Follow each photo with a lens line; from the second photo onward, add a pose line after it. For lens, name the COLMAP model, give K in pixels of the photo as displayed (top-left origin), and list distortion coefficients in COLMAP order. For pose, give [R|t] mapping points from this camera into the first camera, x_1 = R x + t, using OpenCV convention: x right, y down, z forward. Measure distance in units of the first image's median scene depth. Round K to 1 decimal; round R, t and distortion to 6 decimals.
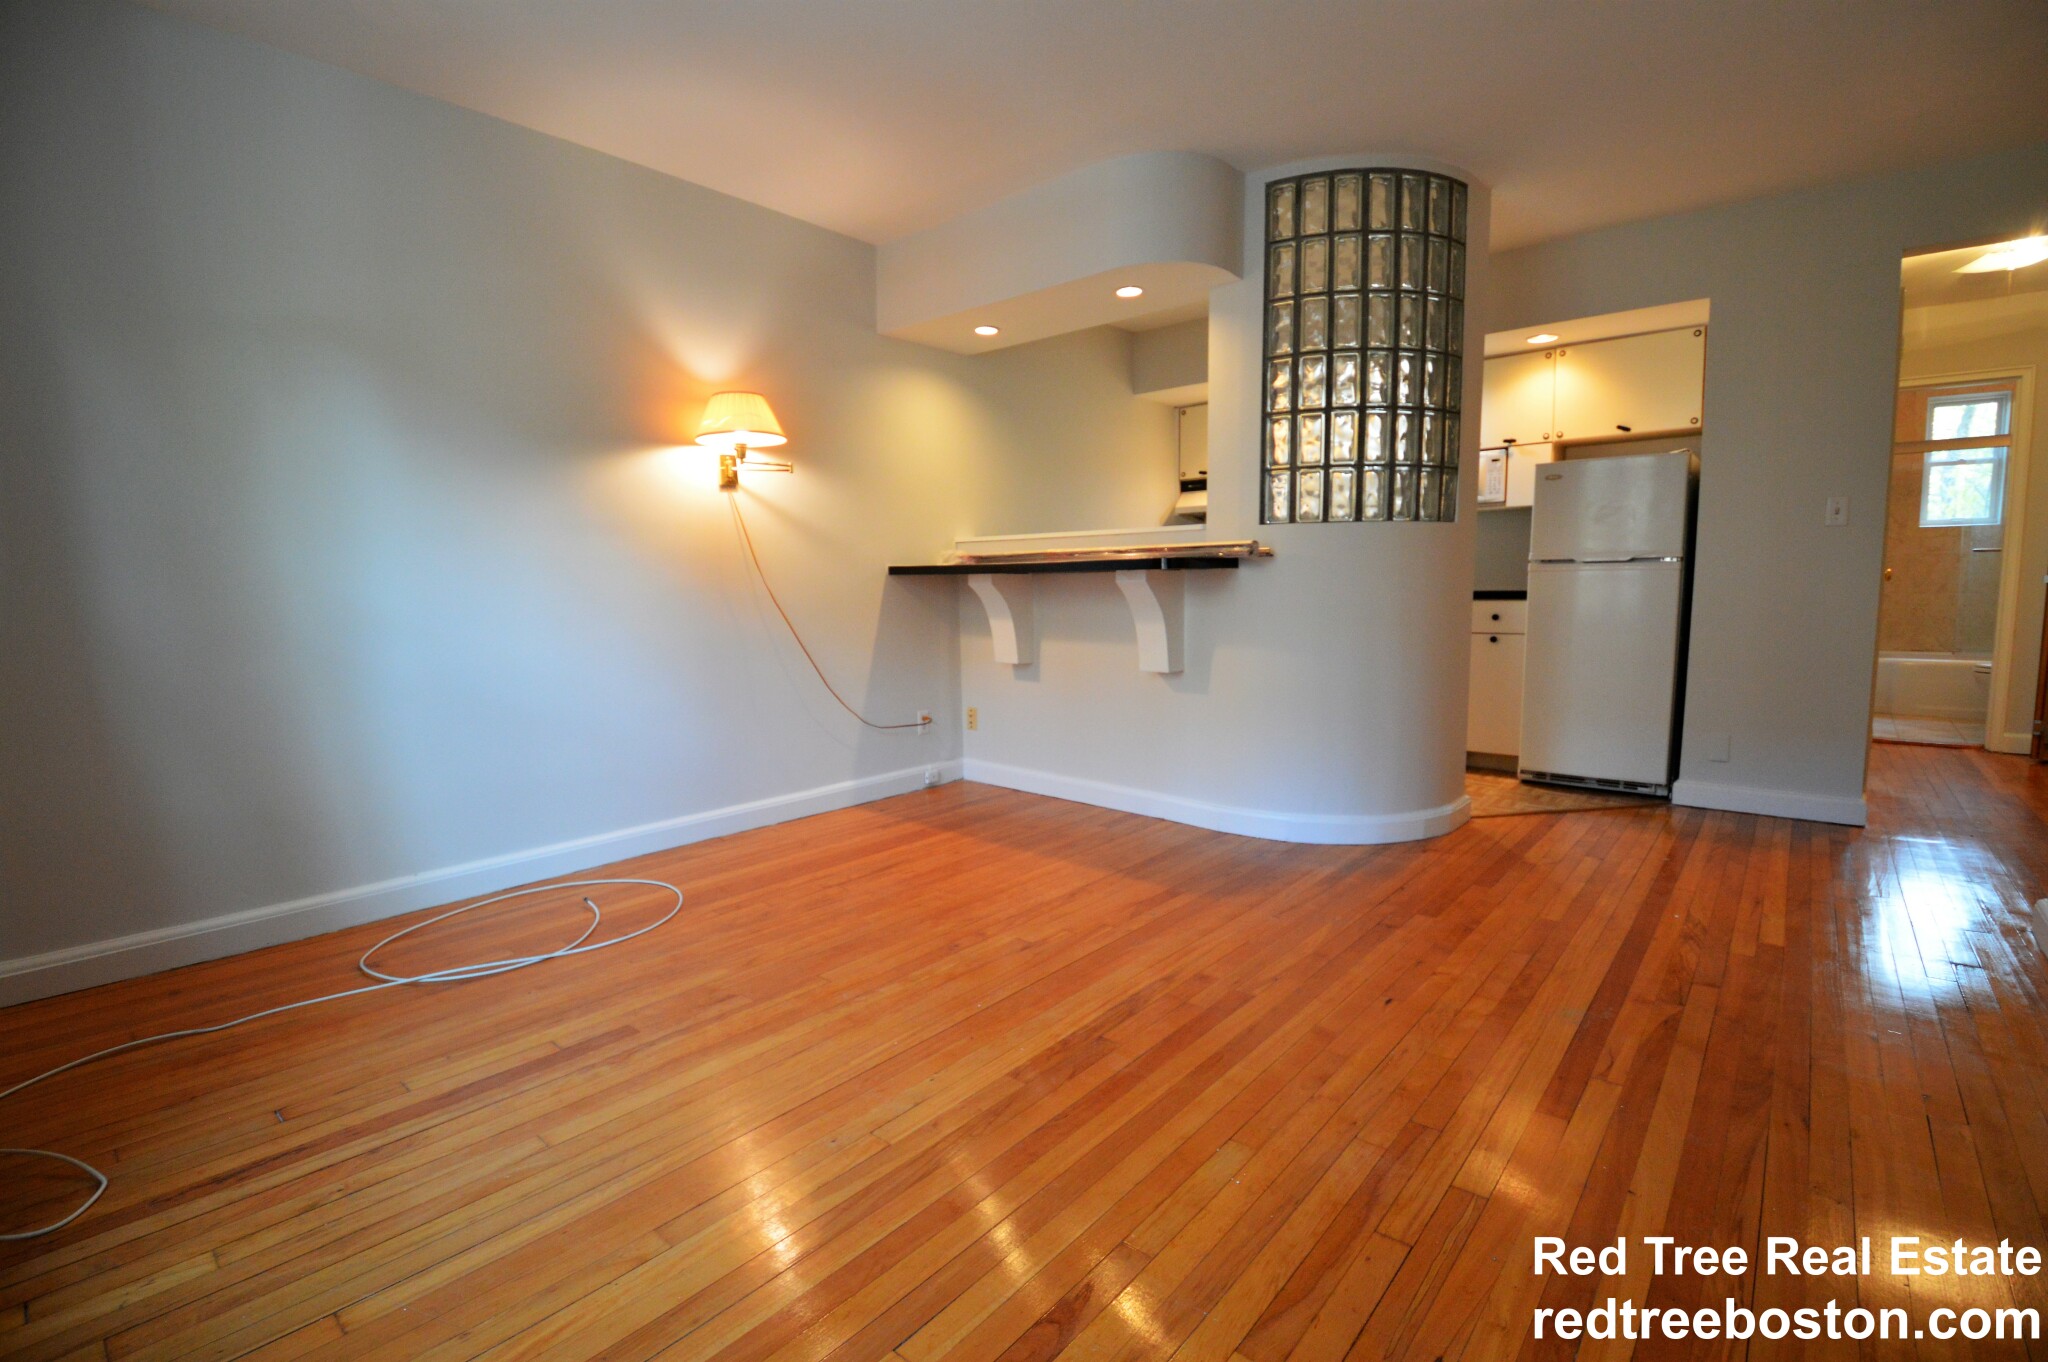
lens RADIAL K [[914.2, 0, 1020.9], [0, 914.2, 682.8], [0, 0, 1]] dist [0.014760, -0.025167]
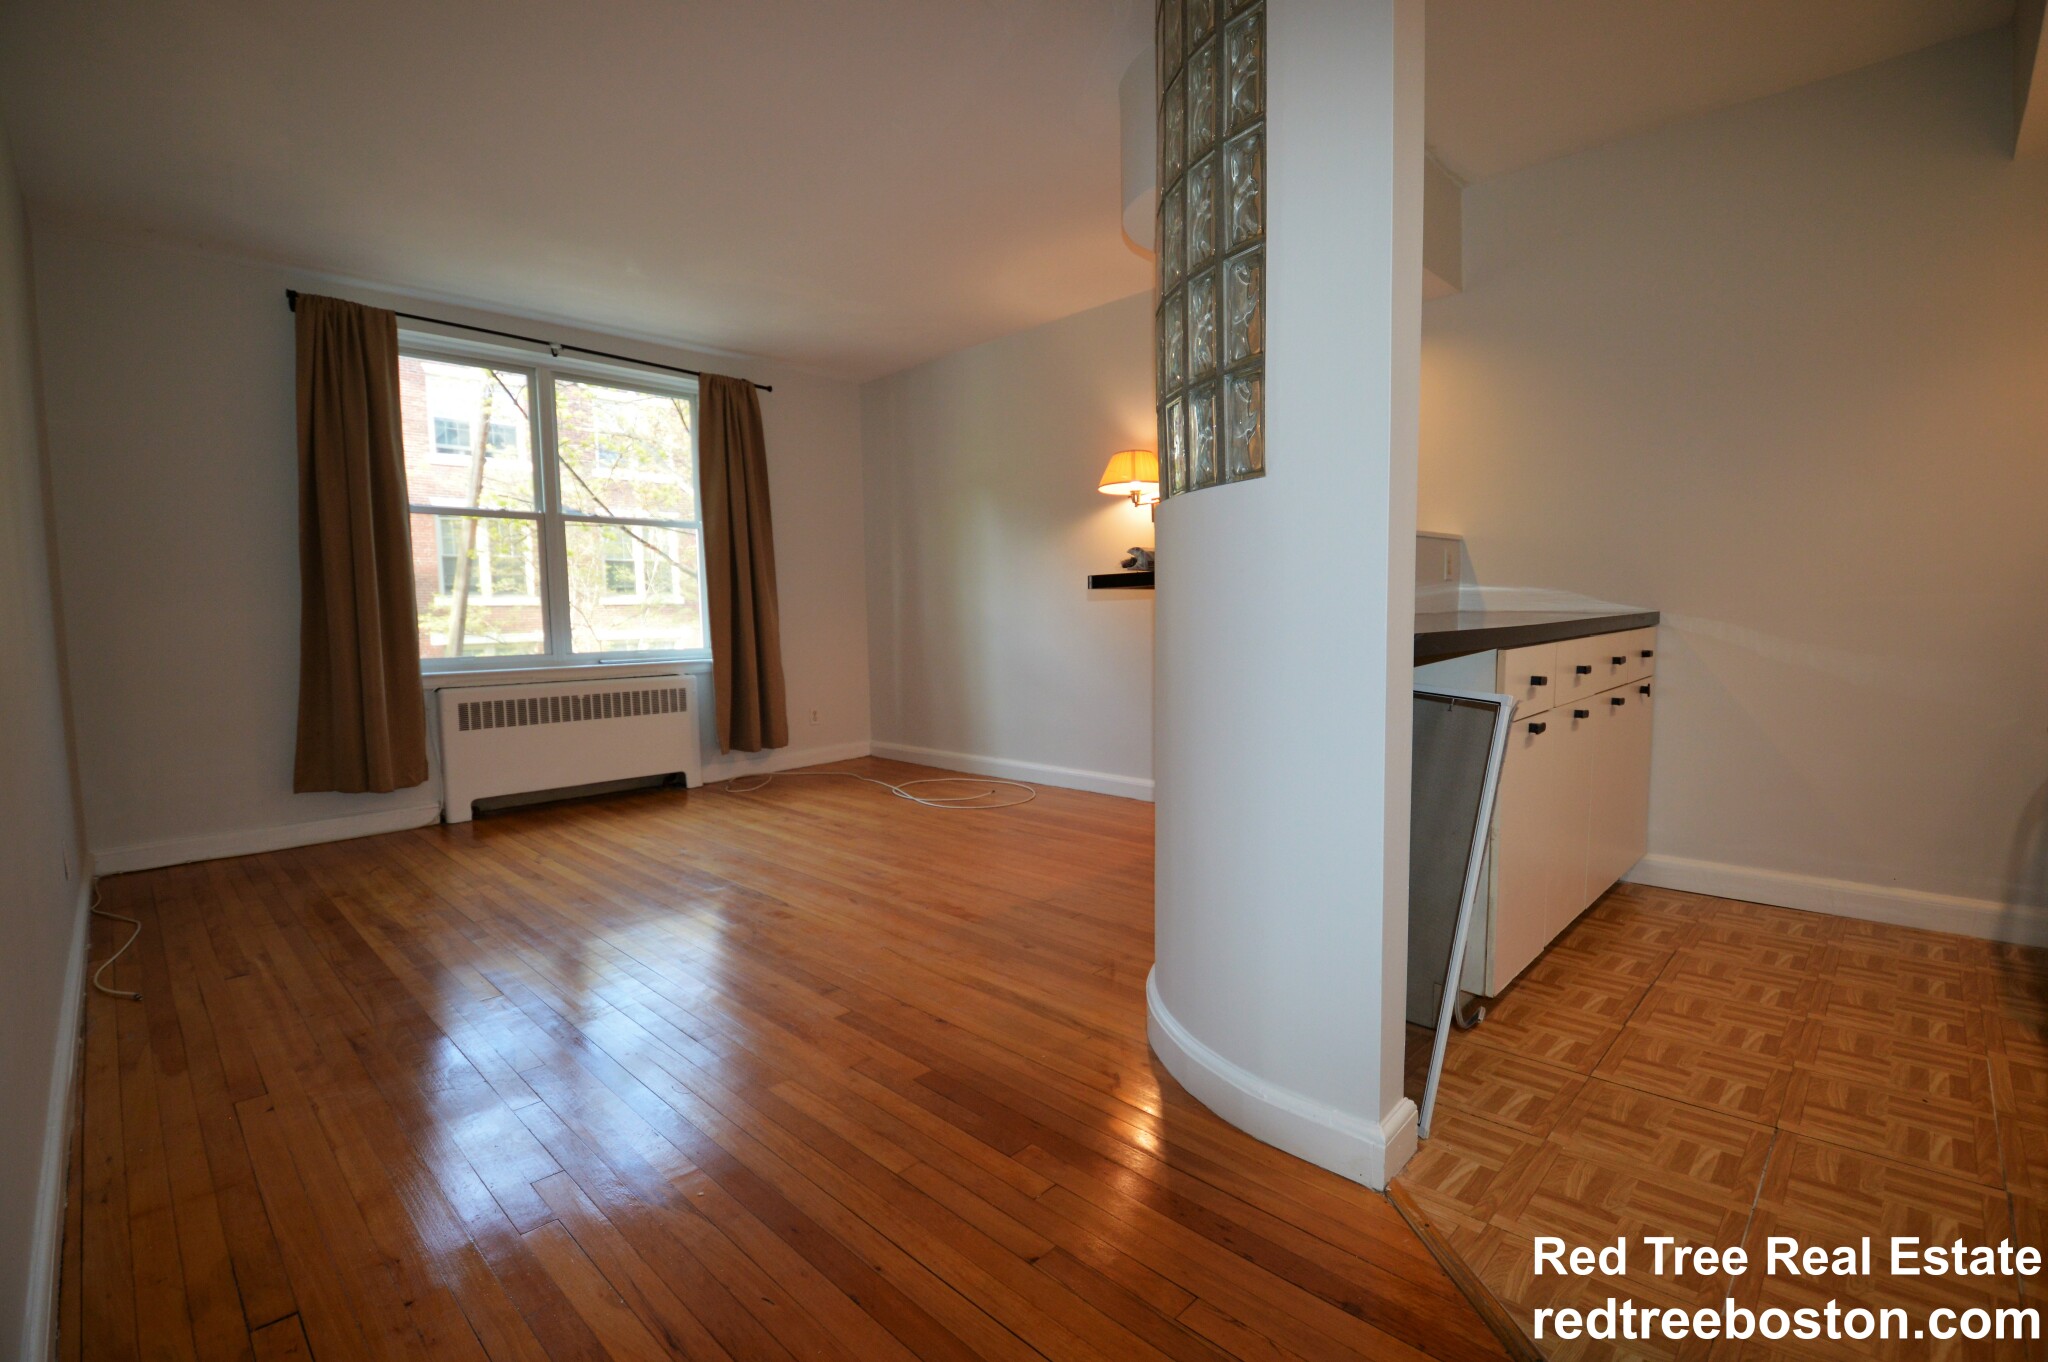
lens RADIAL K [[911.4, 0, 1029.7], [0, 911.4, 679.5], [0, 0, 1]] dist [-0.001334, -0.016098]
pose [[-0.054036, 0.091100, -0.994375, 1.124854], [-0.087006, 0.991612, 0.095575, -0.127864], [0.994741, 0.091681, -0.045657, 1.083583]]
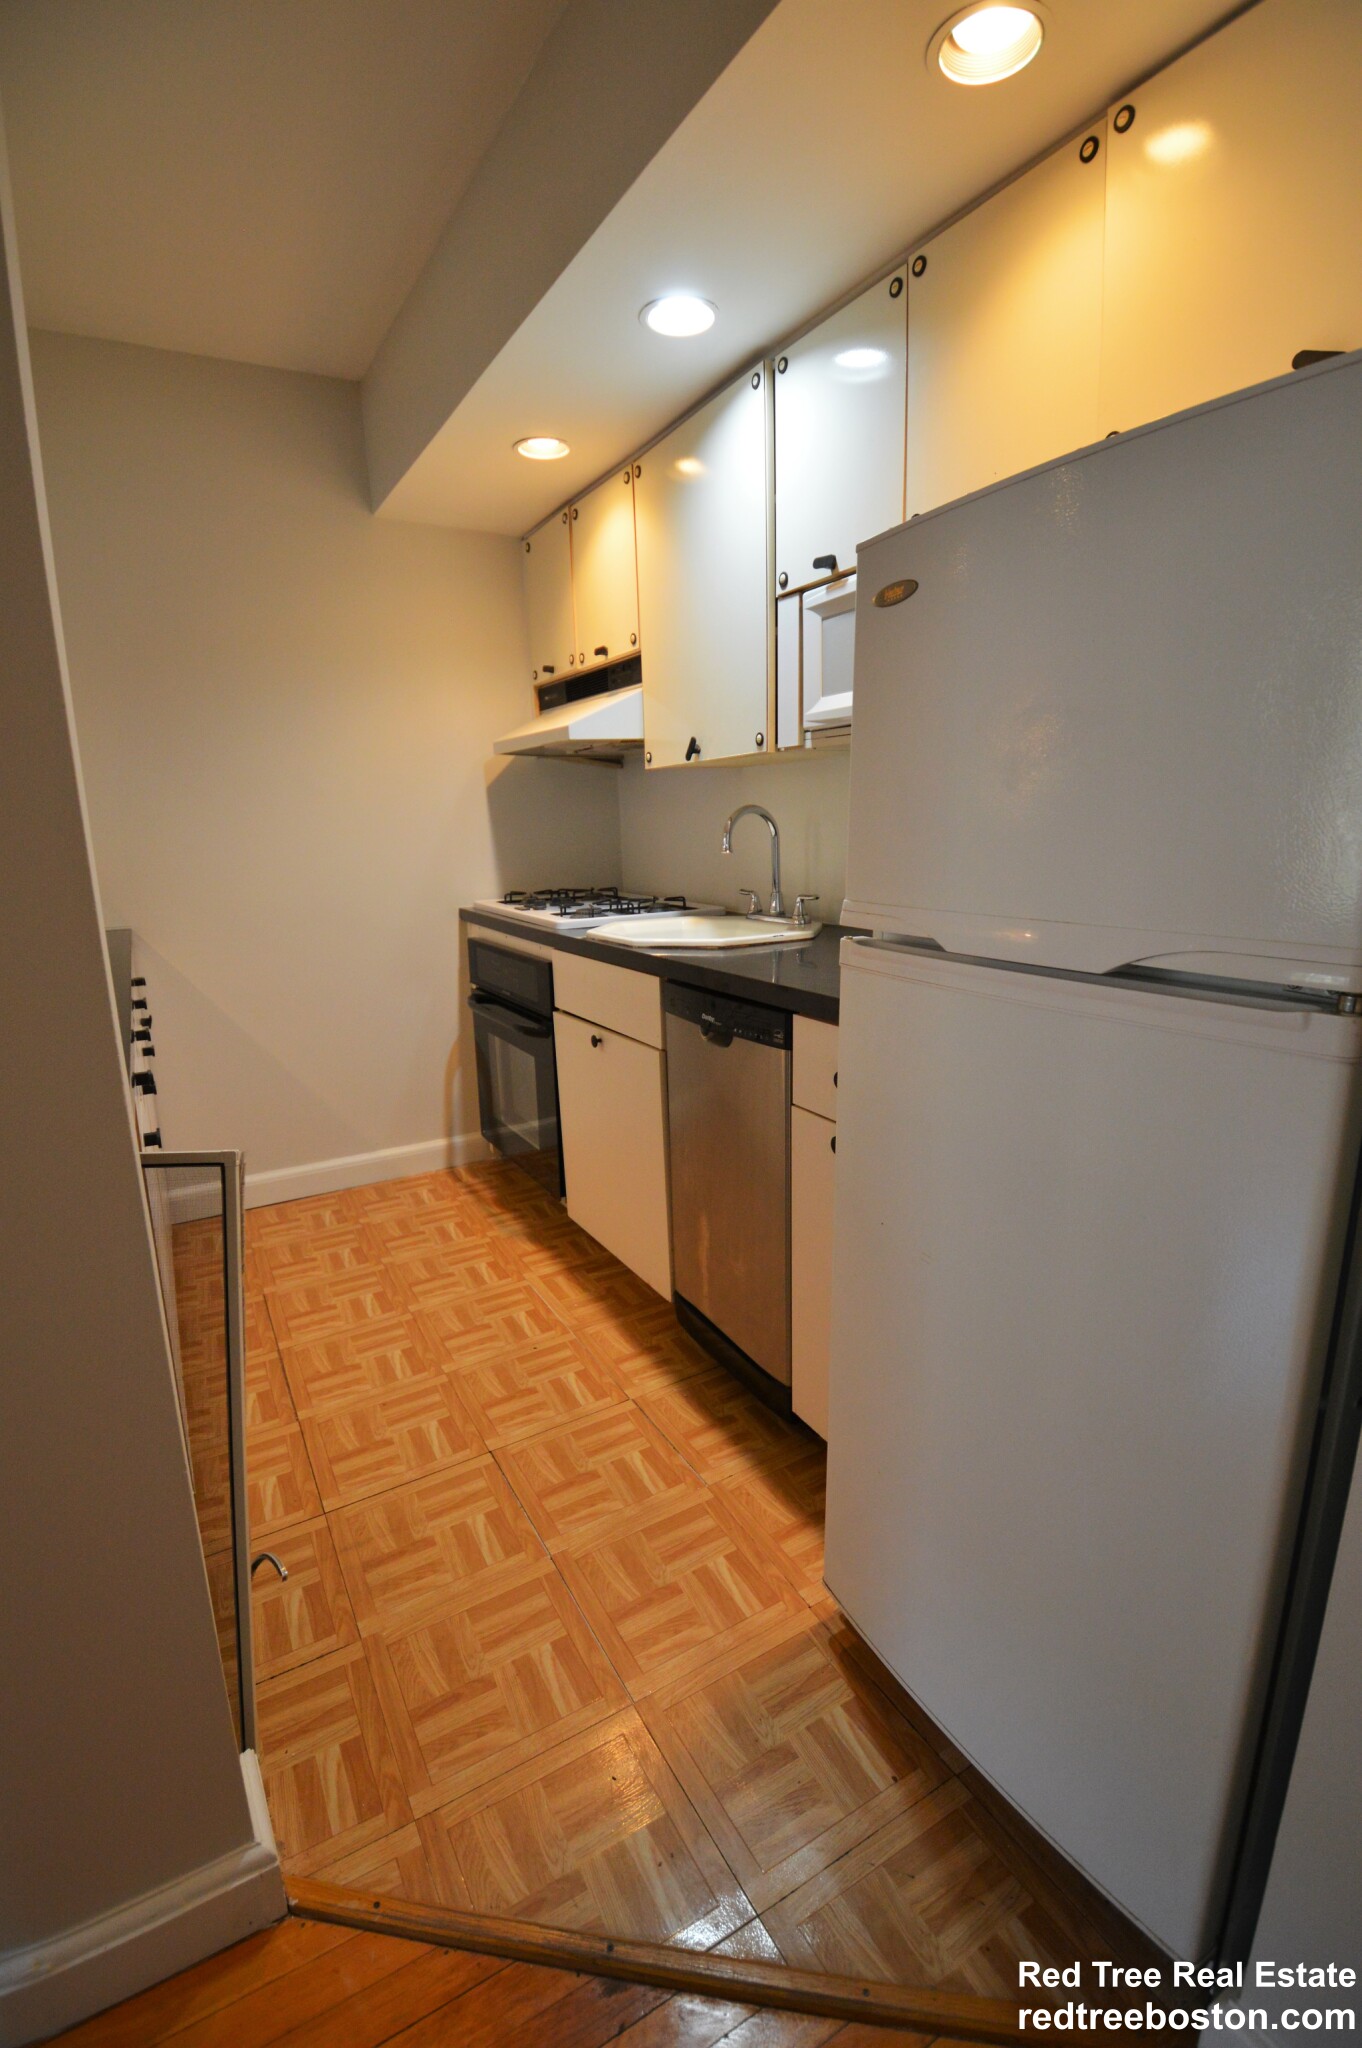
lens RADIAL K [[911.4, 0, 681.8], [0, 911.4, 1031.3], [0, 0, 1]] dist [-0.001334, -0.016098]
pose [[0.948419, 0.063470, -0.310600, 0.866785], [-0.022676, 0.990825, 0.133233, -0.198781], [0.316207, -0.119318, 0.941157, 1.048902]]
